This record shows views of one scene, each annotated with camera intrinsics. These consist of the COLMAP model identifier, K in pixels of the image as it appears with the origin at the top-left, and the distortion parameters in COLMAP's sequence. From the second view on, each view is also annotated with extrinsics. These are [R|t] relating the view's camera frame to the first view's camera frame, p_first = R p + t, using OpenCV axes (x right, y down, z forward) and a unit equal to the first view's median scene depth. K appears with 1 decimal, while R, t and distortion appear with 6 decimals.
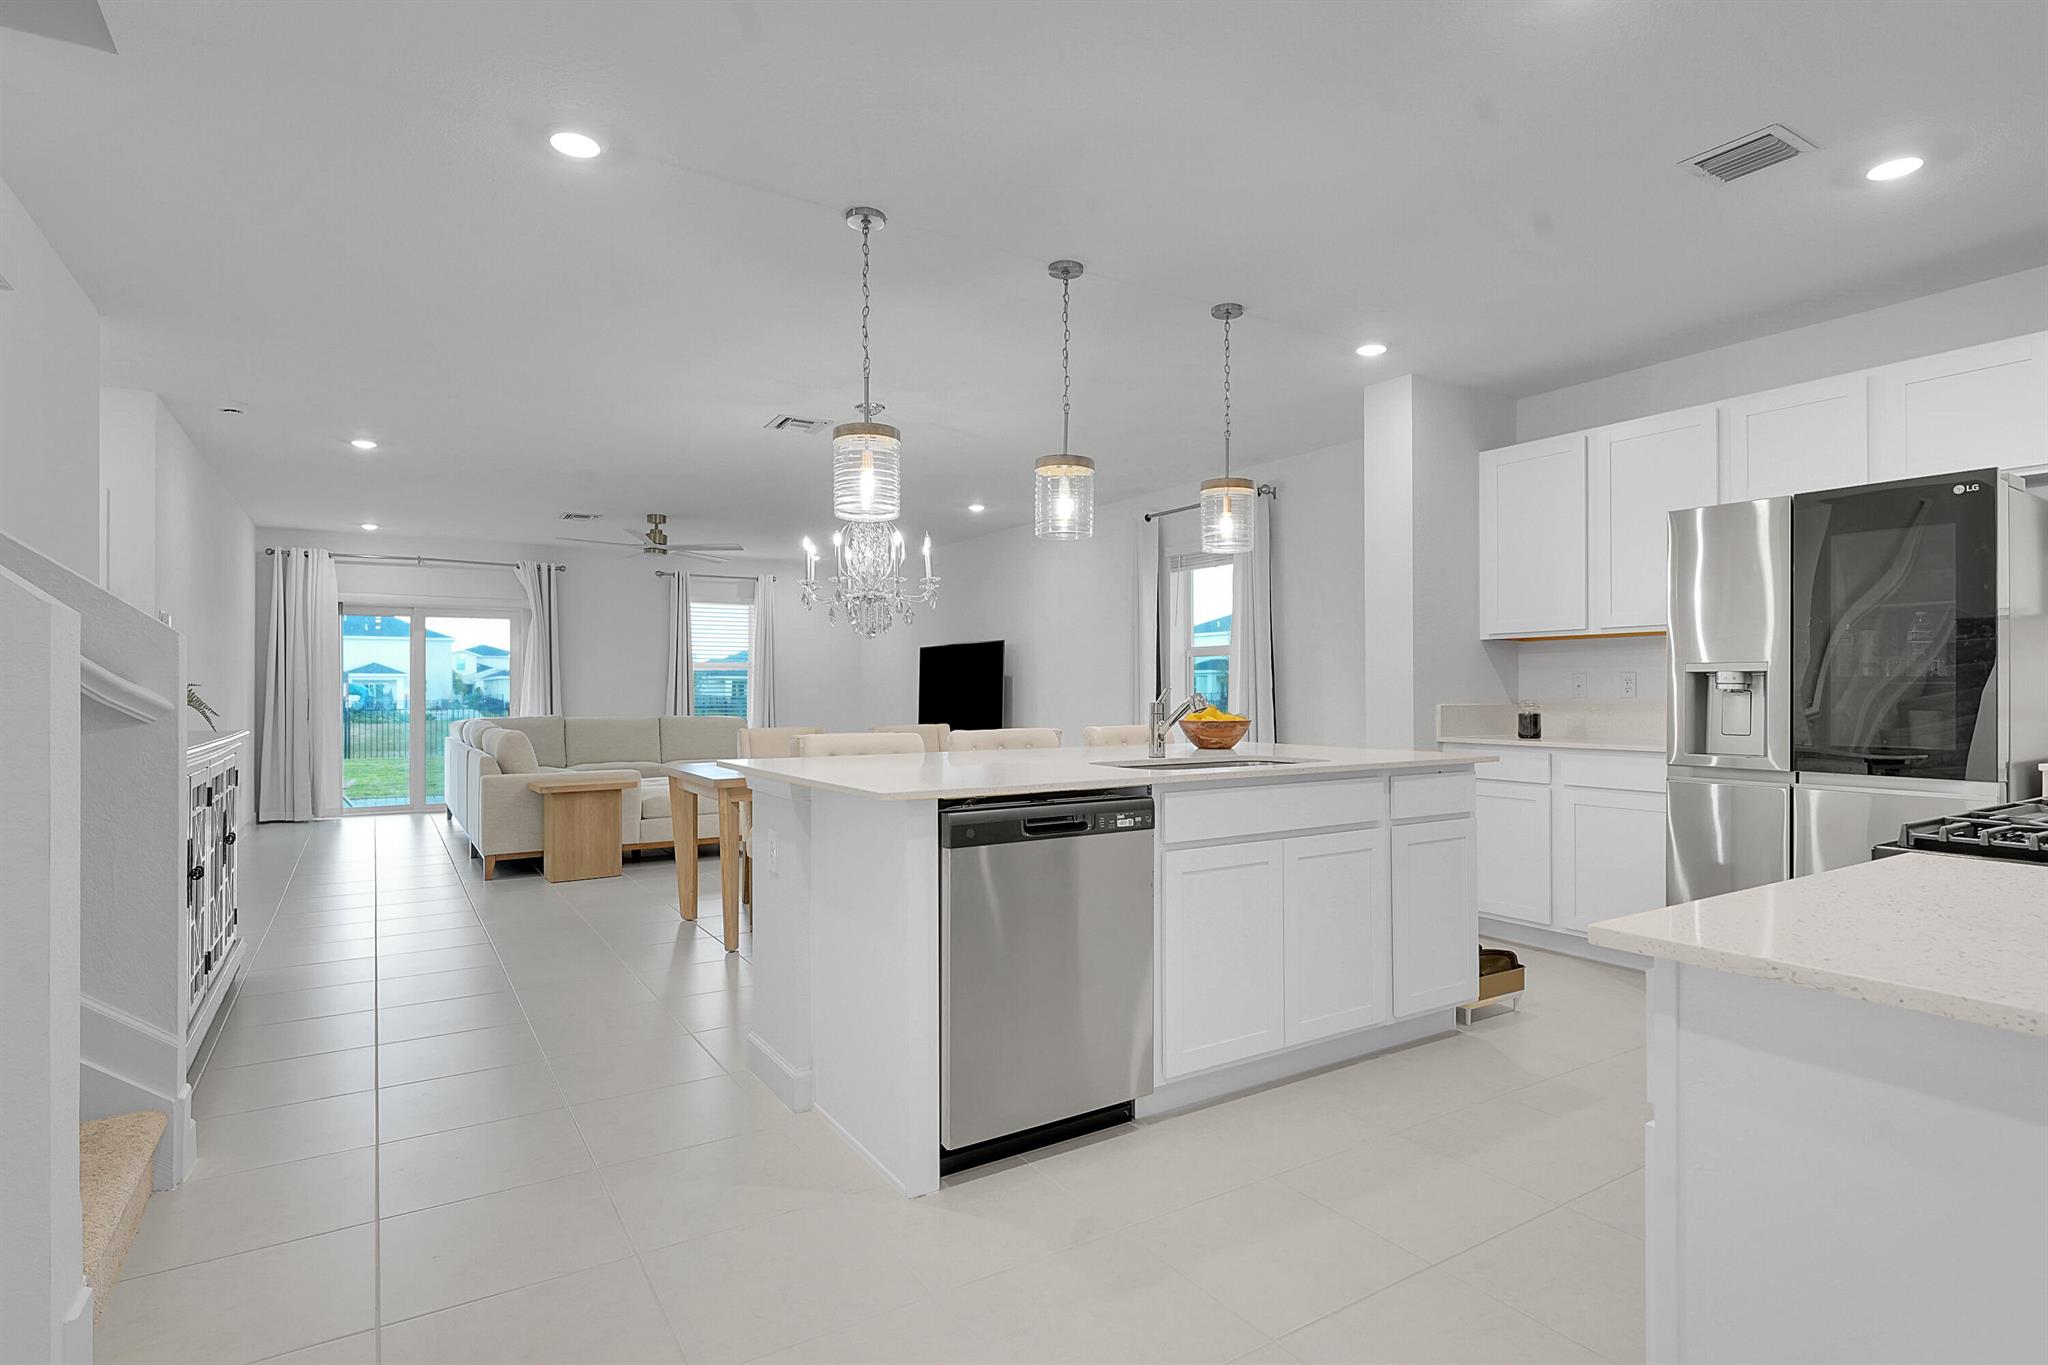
lens RADIAL K [[1032.6, 0, 1027.8], [0, 1032.6, 685.5], [0, 0, 1]] dist [-0.001643, -0.000354]
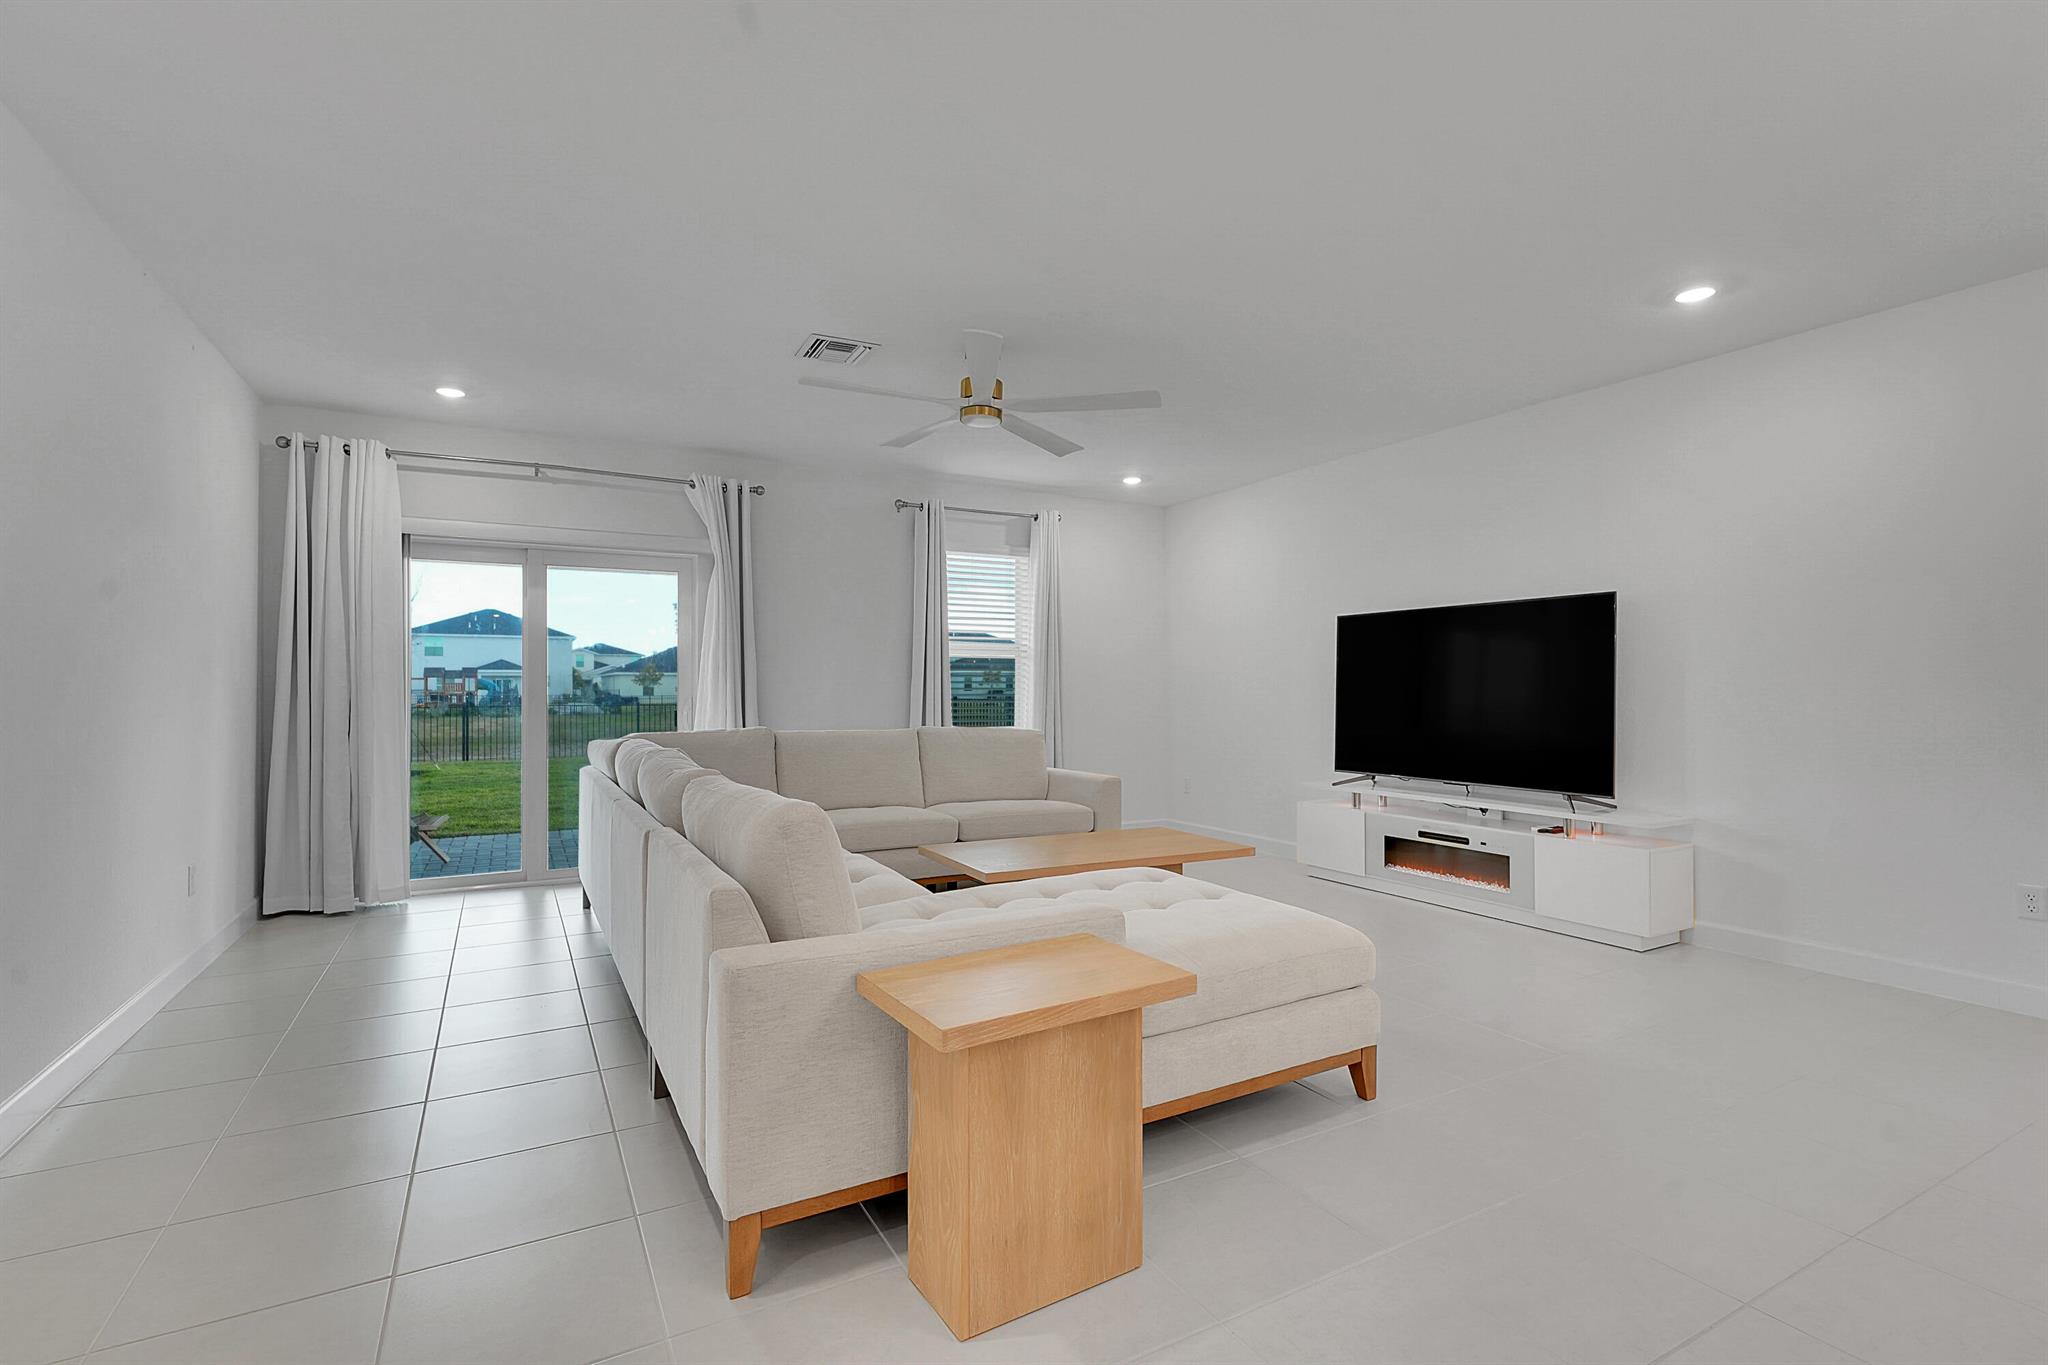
lens RADIAL K [[940.5, 0, 1019.4], [0, 940.5, 684.6], [0, 0, 1]] dist [0.002921, 0.000344]
pose [[0.997914, 0.002791, -0.064492, -0.261322], [-0.002657, 0.999994, 0.002167, 0.002236], [0.064498, -0.001991, 0.997916, 0.449562]]
